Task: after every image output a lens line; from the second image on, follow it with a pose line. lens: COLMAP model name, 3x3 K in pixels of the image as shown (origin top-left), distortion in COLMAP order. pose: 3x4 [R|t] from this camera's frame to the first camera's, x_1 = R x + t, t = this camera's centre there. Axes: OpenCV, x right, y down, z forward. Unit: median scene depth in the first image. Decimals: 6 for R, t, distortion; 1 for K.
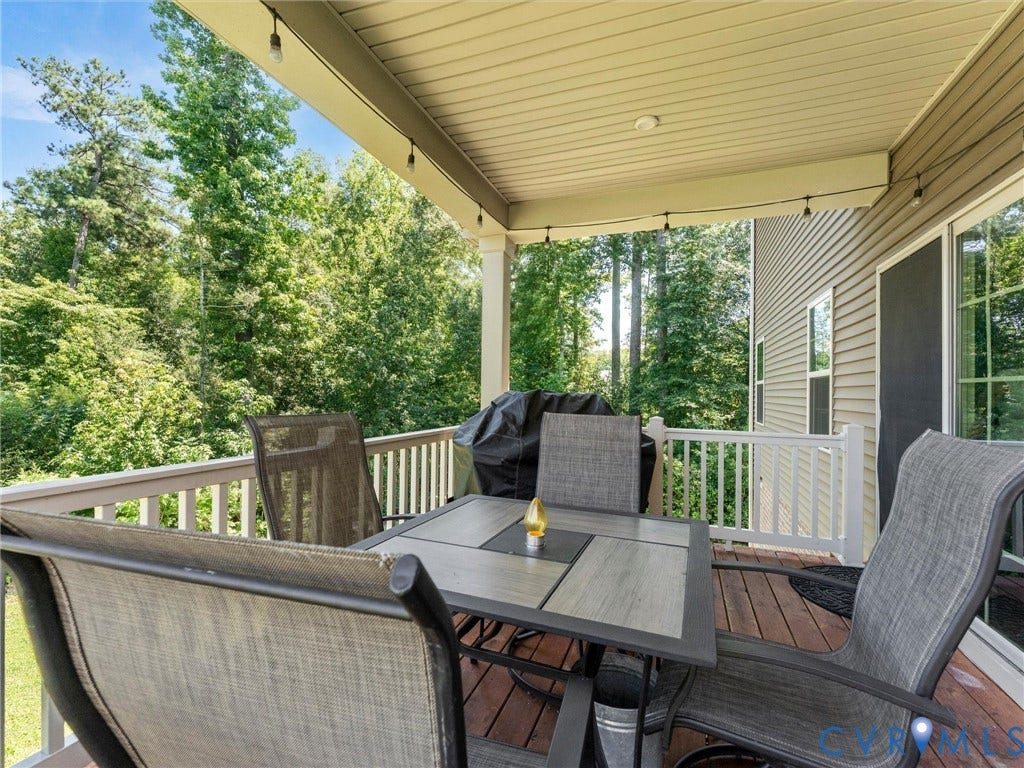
lens RADIAL K [[456.0, 0, 509.8], [0, 456.0, 360.3], [0, 0, 1]] dist [-0.001185, -0.000375]
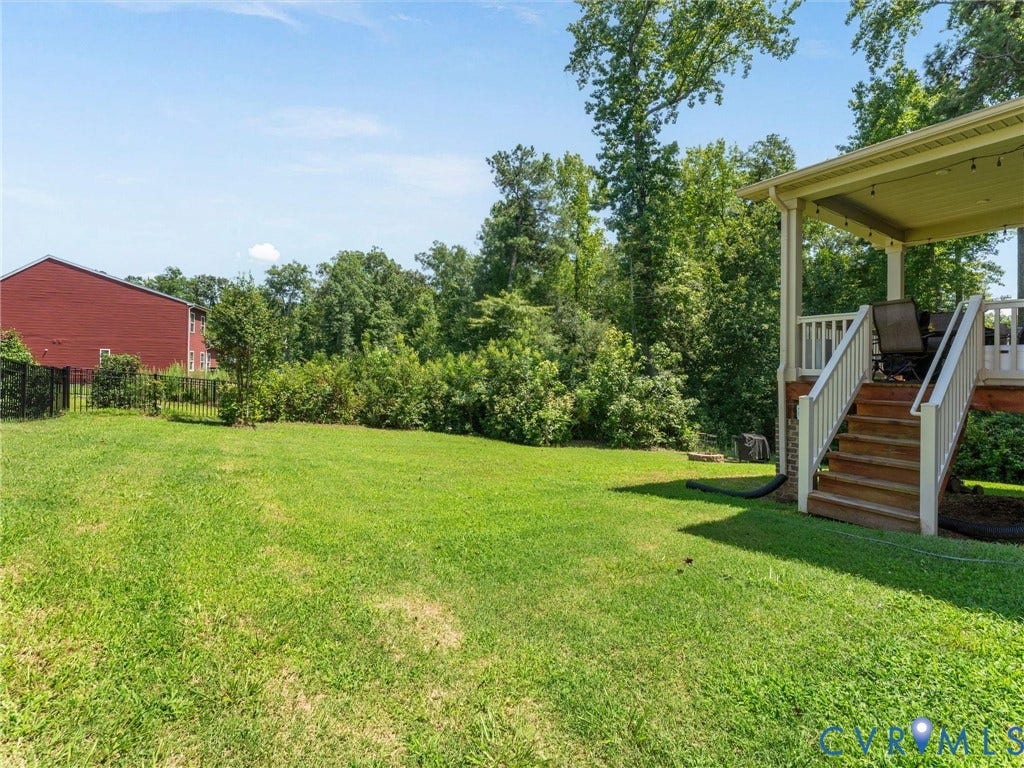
lens RADIAL K [[456.0, 0, 509.8], [0, 456.0, 360.3], [0, 0, 1]] dist [-0.001185, -0.000375]
pose [[0.801195, -0.014375, -0.598231, -0.031704], [0.035924, 0.999064, 0.024106, 0.022833], [0.597325, -0.040805, 0.800961, -0.274009]]
